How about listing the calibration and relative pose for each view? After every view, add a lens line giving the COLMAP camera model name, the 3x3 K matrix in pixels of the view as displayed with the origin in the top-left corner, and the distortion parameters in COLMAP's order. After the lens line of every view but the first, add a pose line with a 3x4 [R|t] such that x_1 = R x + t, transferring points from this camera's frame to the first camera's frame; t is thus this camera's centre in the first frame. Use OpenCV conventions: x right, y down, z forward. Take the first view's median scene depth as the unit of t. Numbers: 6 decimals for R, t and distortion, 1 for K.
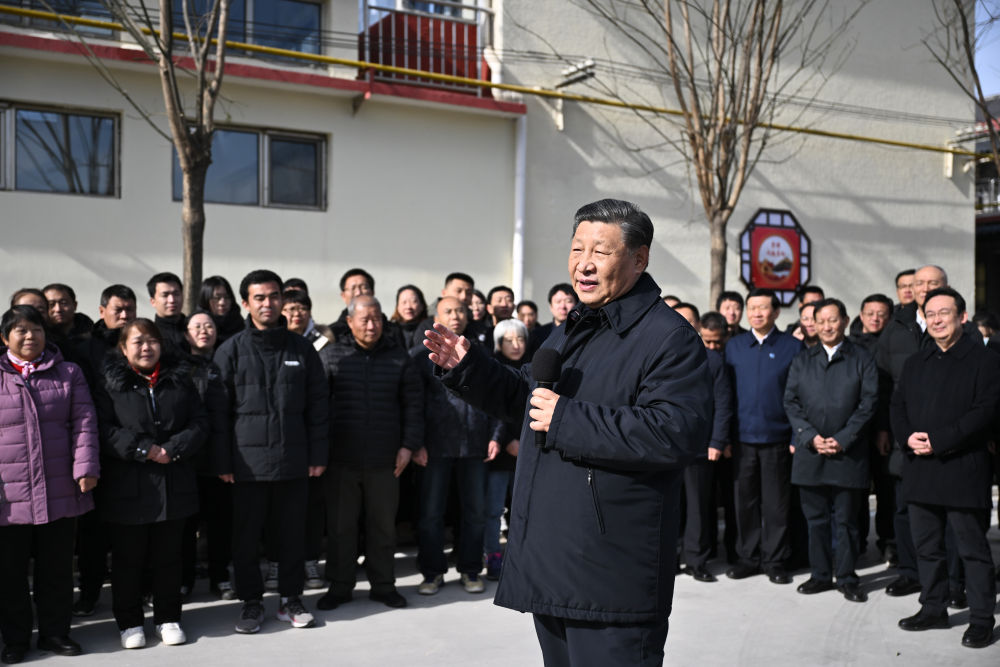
lens RADIAL K [[1066.6, 0, 500.0], [0, 1066.6, 333.5], [0, 0, 1]] dist [-0.023418, 0.002683]
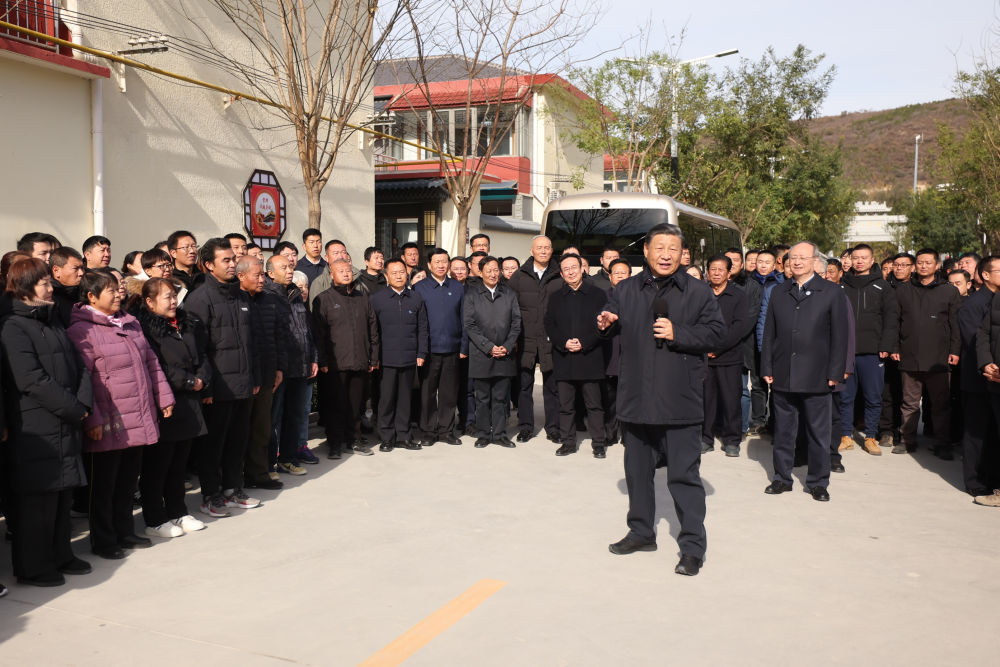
lens RADIAL K [[1016.8, 0, 500.0], [0, 1016.8, 333.5], [0, 0, 1]] dist [0.007870, 0.004535]
pose [[0.755542, -0.048810, 0.653280, -0.448950], [0.003442, 0.997502, 0.070547, -0.017712], [-0.655091, -0.051053, 0.753823, -0.088739]]
